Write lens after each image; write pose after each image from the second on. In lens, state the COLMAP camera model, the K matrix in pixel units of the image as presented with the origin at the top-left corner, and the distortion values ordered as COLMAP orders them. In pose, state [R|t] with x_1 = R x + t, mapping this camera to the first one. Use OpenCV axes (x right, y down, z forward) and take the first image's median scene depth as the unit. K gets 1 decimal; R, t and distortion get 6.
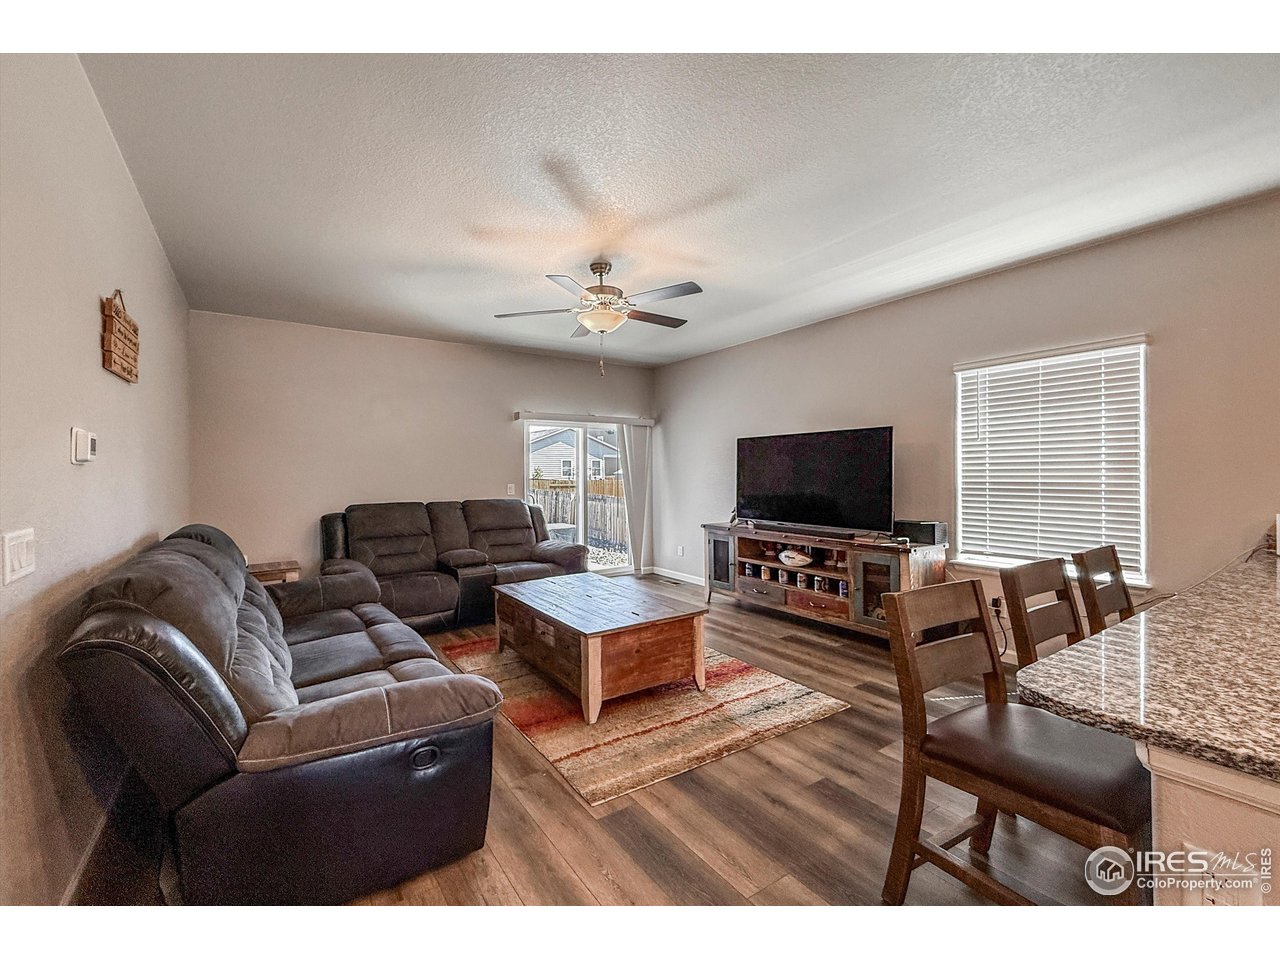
lens RADIAL K [[511.9, 0, 648.8], [0, 511.9, 479.2], [0, 0, 1]] dist [0.011274, 0.000344]
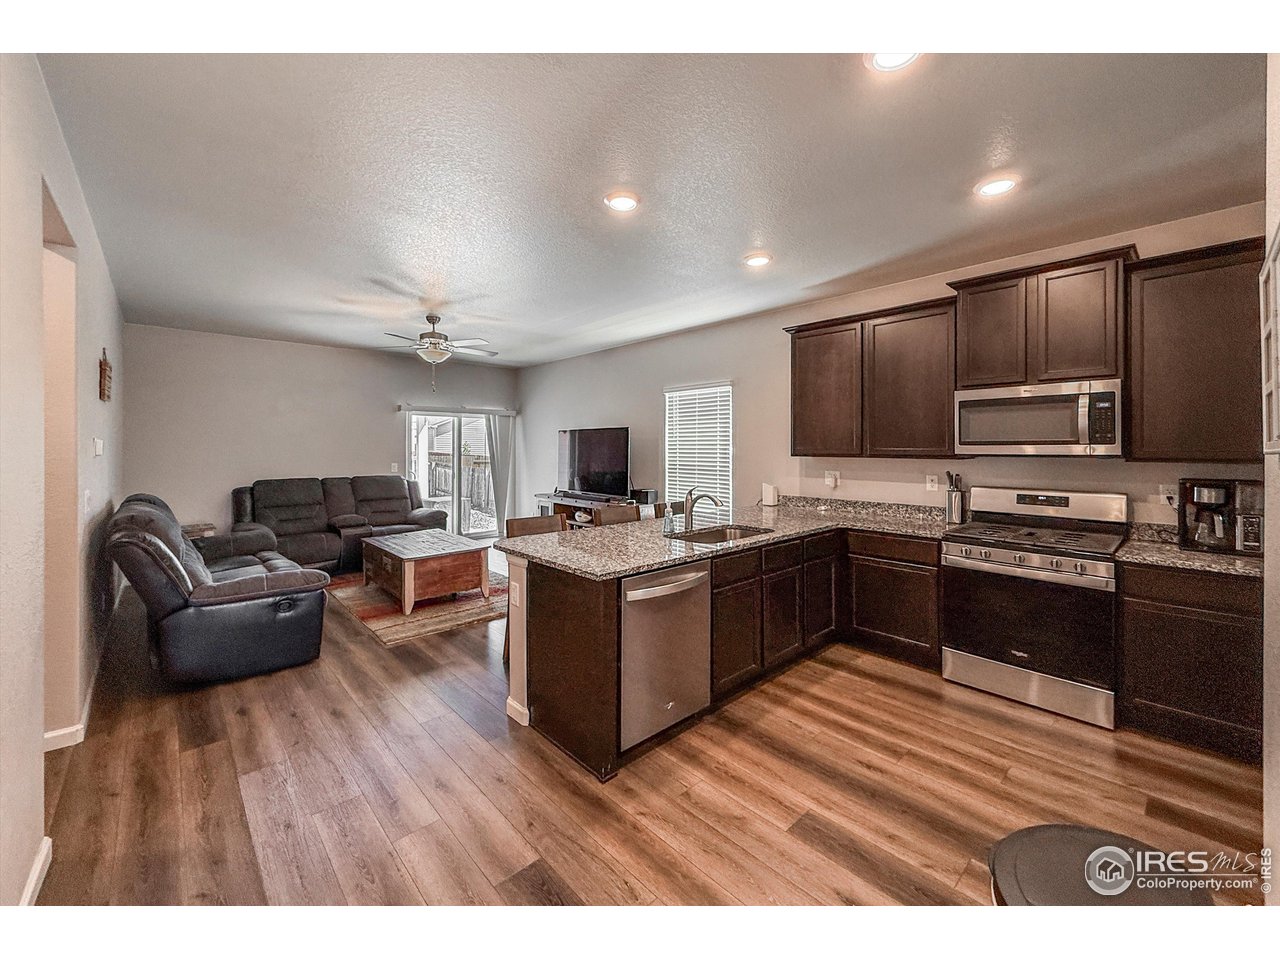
lens RADIAL K [[511.9, 0, 615.4], [0, 511.9, 446.0], [0, 0, 1]] dist [0.011274, 0.000344]
pose [[0.997542, 0.001803, 0.070045, 0.326281], [-0.000600, 0.999852, -0.017195, -0.021061], [-0.070065, 0.017111, 0.997396, -0.506700]]
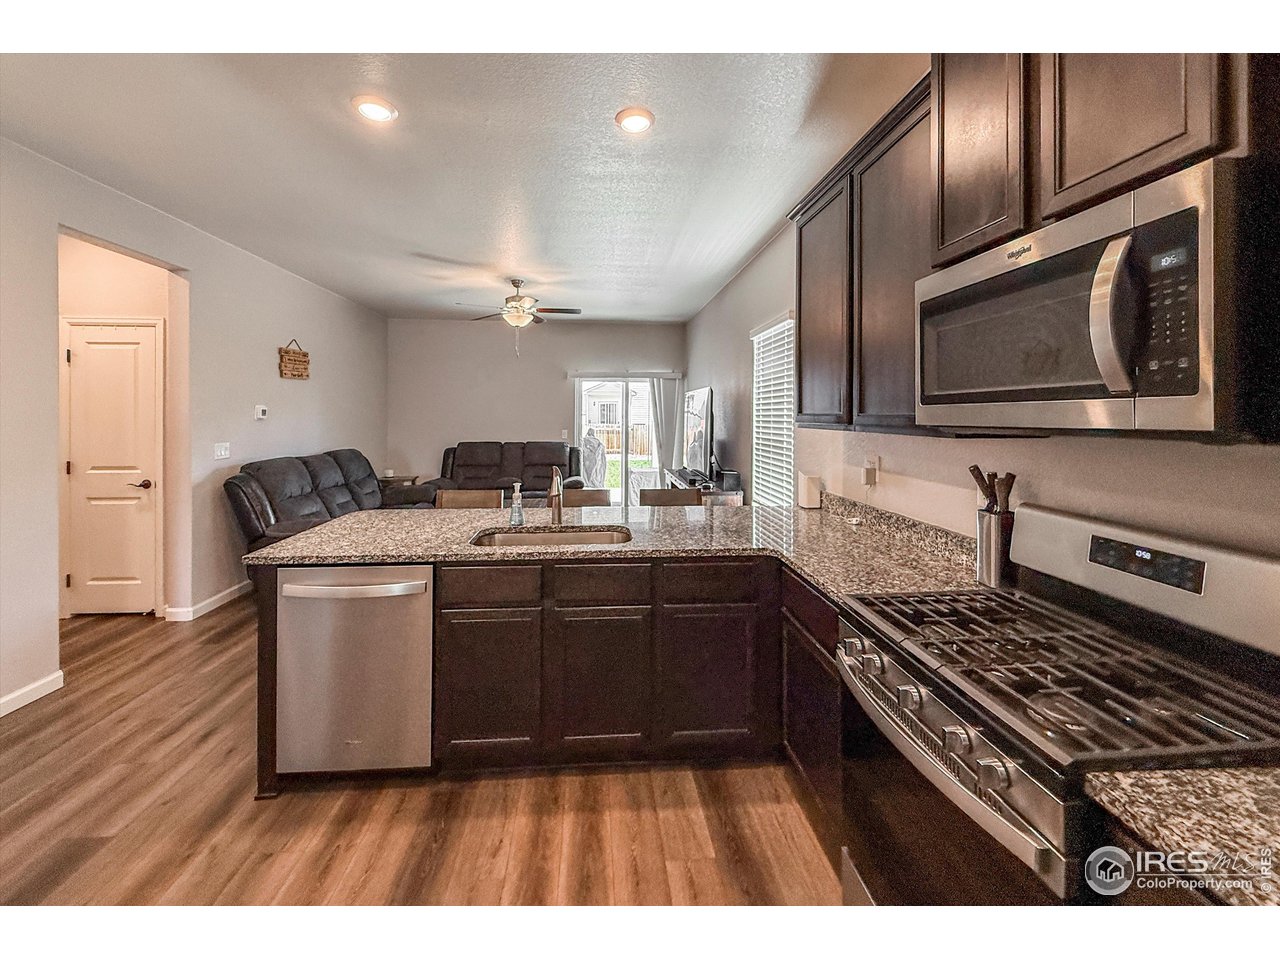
lens RADIAL K [[555.3, 0, 582.3], [0, 555.3, 414.9], [0, 0, 1]] dist [-0.001233, -0.000406]
pose [[0.826674, 0.004537, -0.562662, 0.935851], [-0.013895, 0.999827, -0.012352, -0.021840], [0.562509, 0.018029, 0.826594, -0.183838]]
